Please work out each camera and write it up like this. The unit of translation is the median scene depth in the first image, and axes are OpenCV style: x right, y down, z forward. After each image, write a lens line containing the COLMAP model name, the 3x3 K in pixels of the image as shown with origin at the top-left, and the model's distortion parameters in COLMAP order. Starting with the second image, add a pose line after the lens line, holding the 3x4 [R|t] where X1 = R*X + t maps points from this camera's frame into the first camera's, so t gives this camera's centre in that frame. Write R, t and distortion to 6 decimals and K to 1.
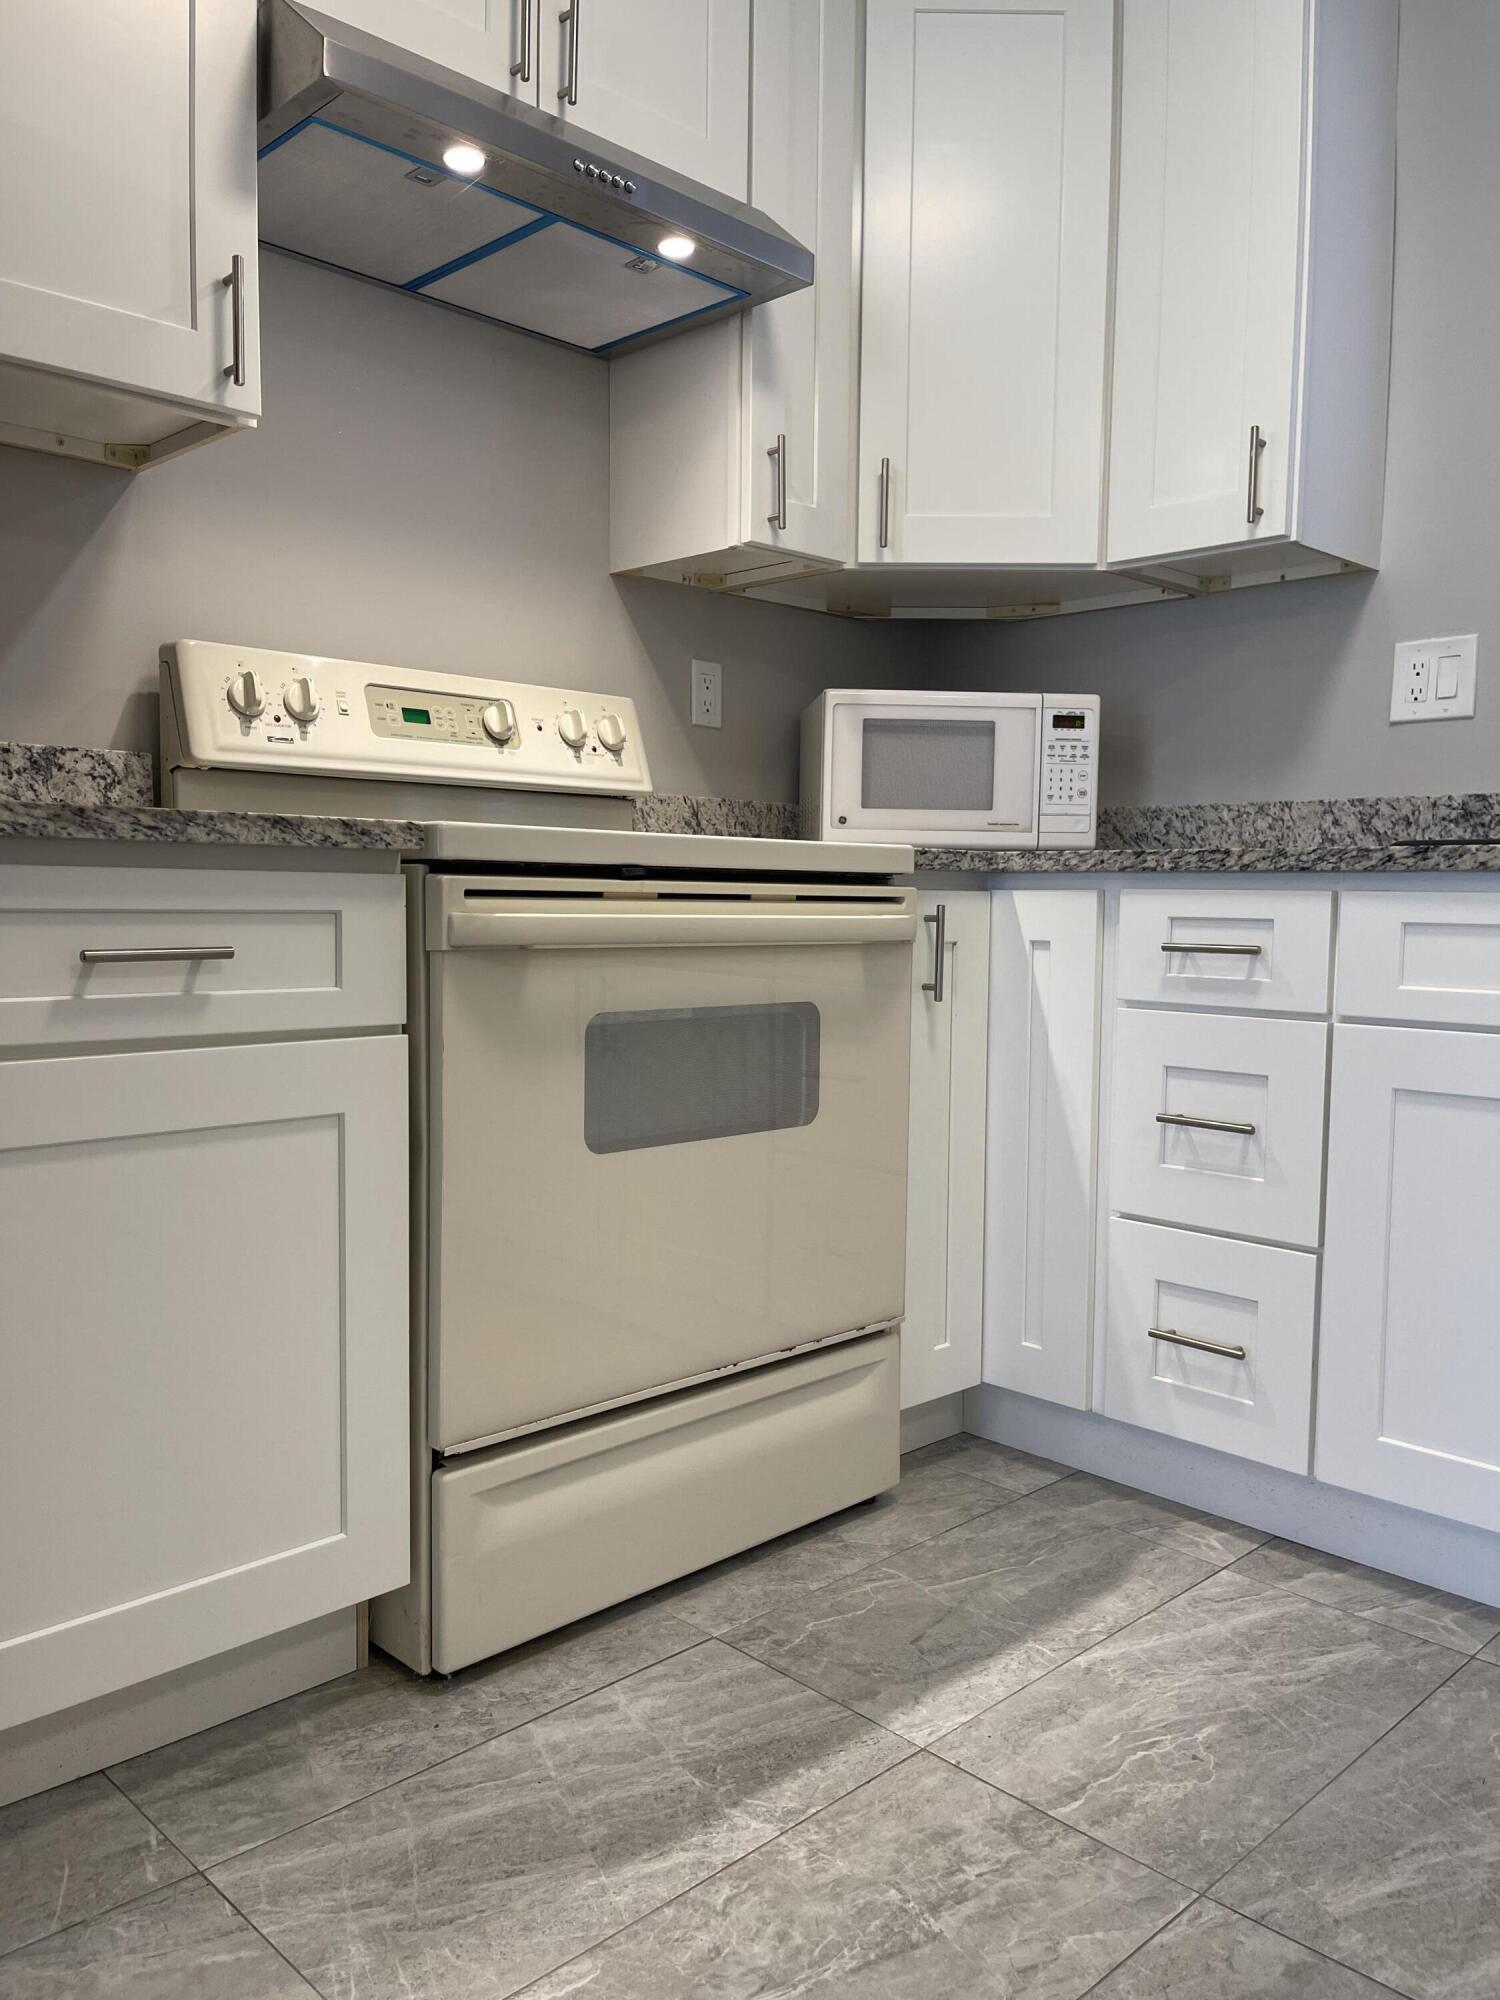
lens RADIAL K [[1515.8, 0, 746.0], [0, 1515.8, 1004.4], [0, 0, 1]] dist [0.070406, -0.087404]
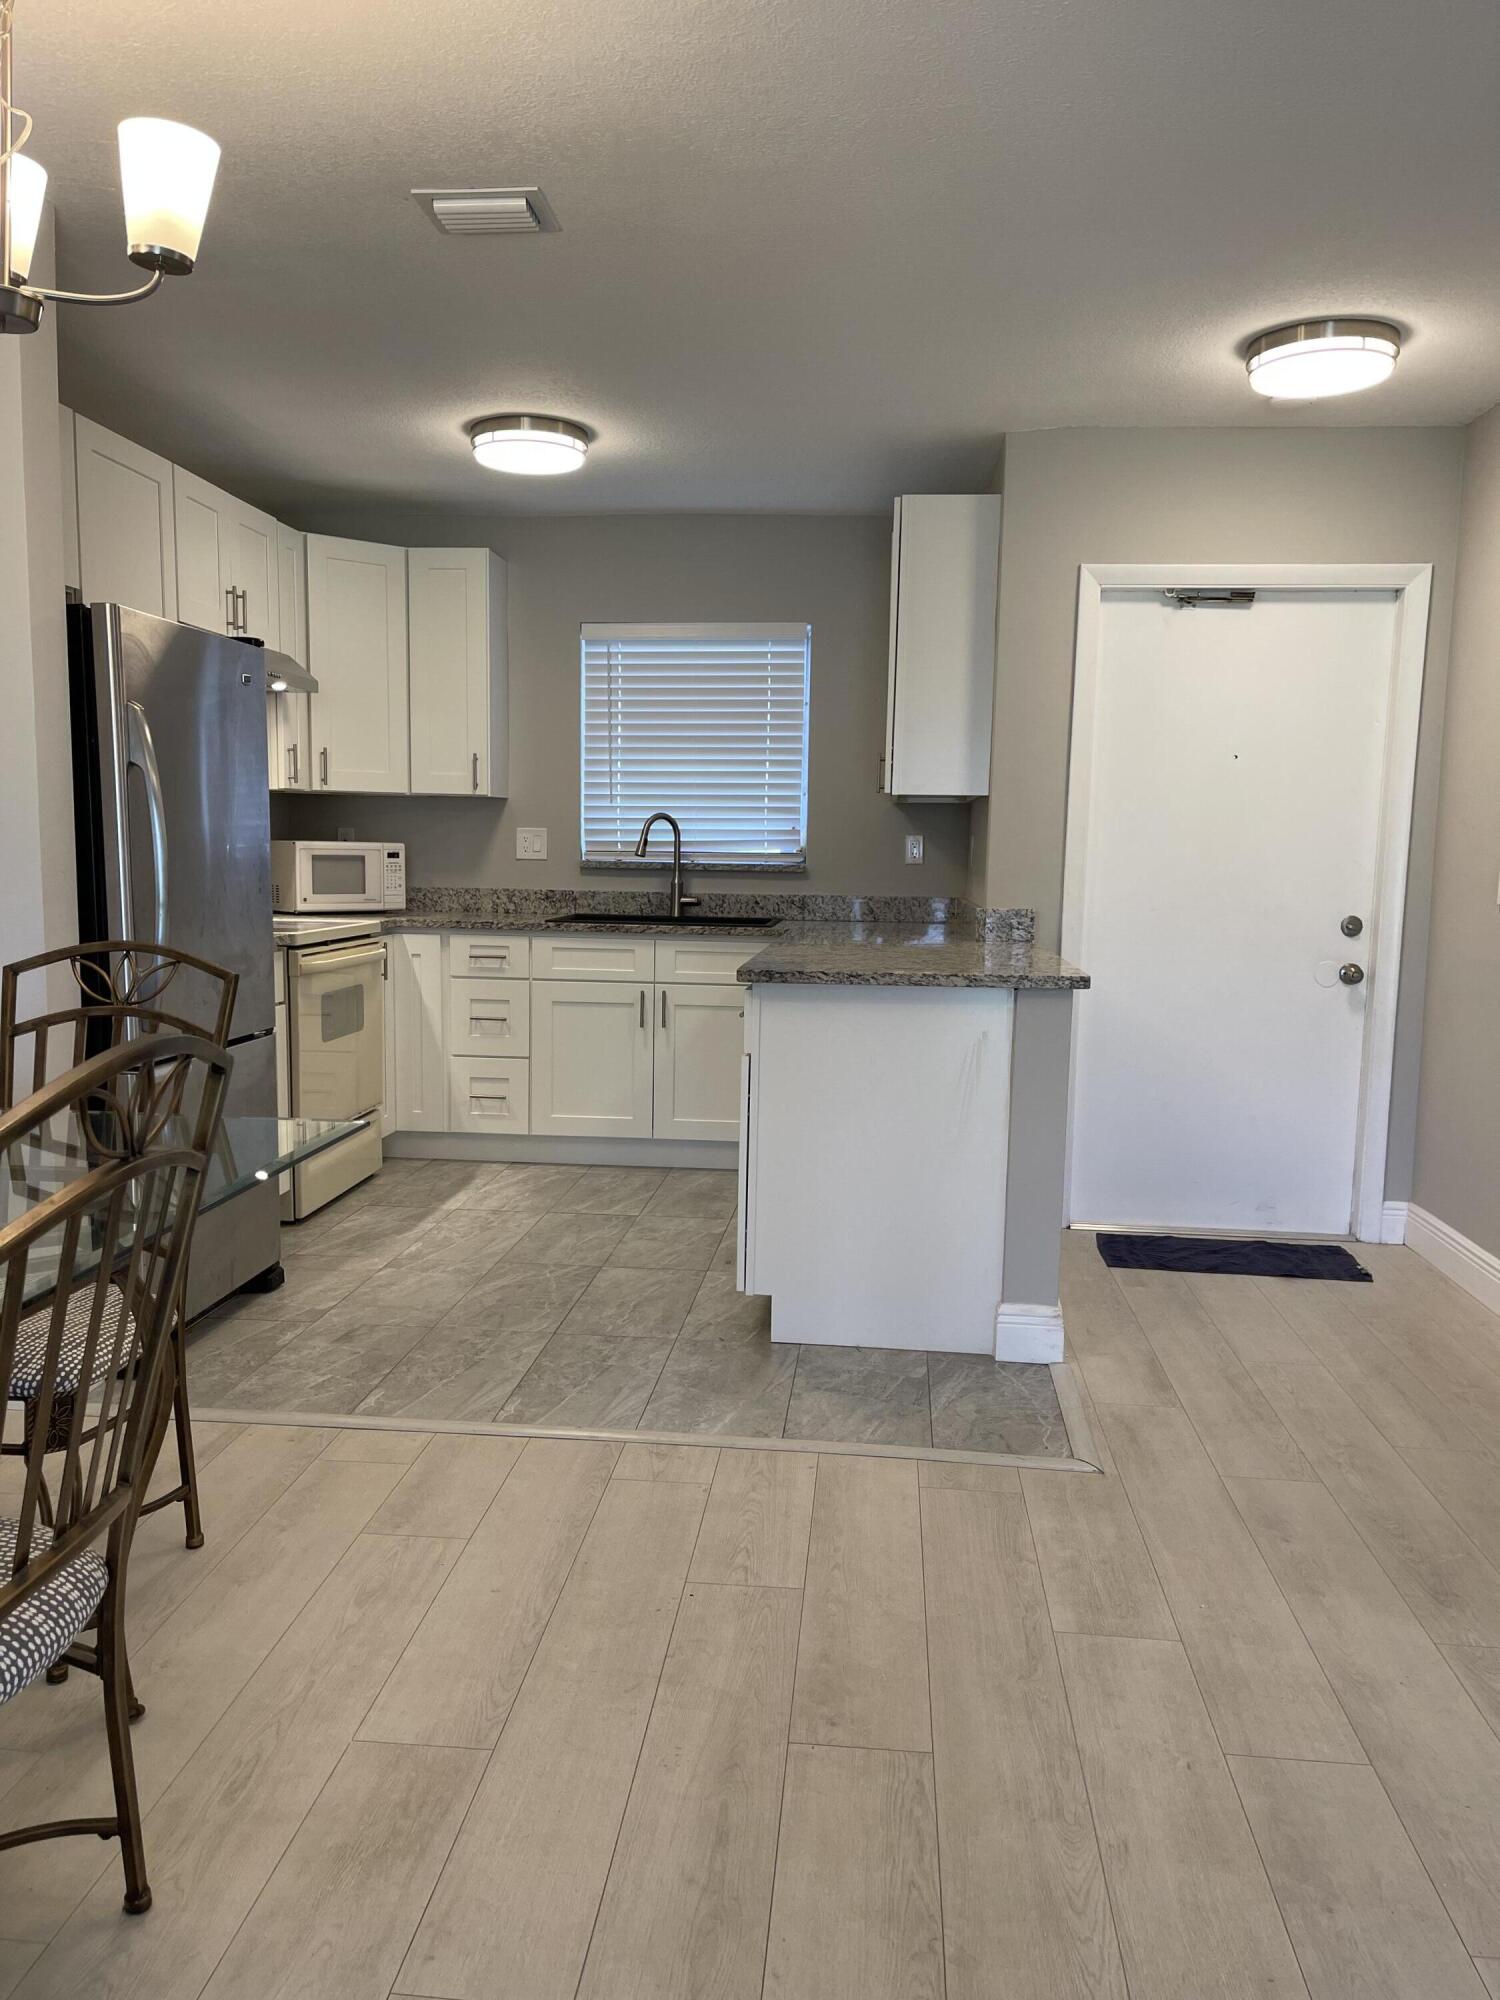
lens RADIAL K [[1516.1, 0, 753.5], [0, 1516.1, 1014.9], [0, 0, 1]] dist [0.076626, -0.100855]
pose [[0.764892, -0.071794, 0.640145, -1.092742], [0.039369, 0.997122, 0.064789, -0.088936], [-0.642955, -0.024354, 0.765517, -1.428185]]
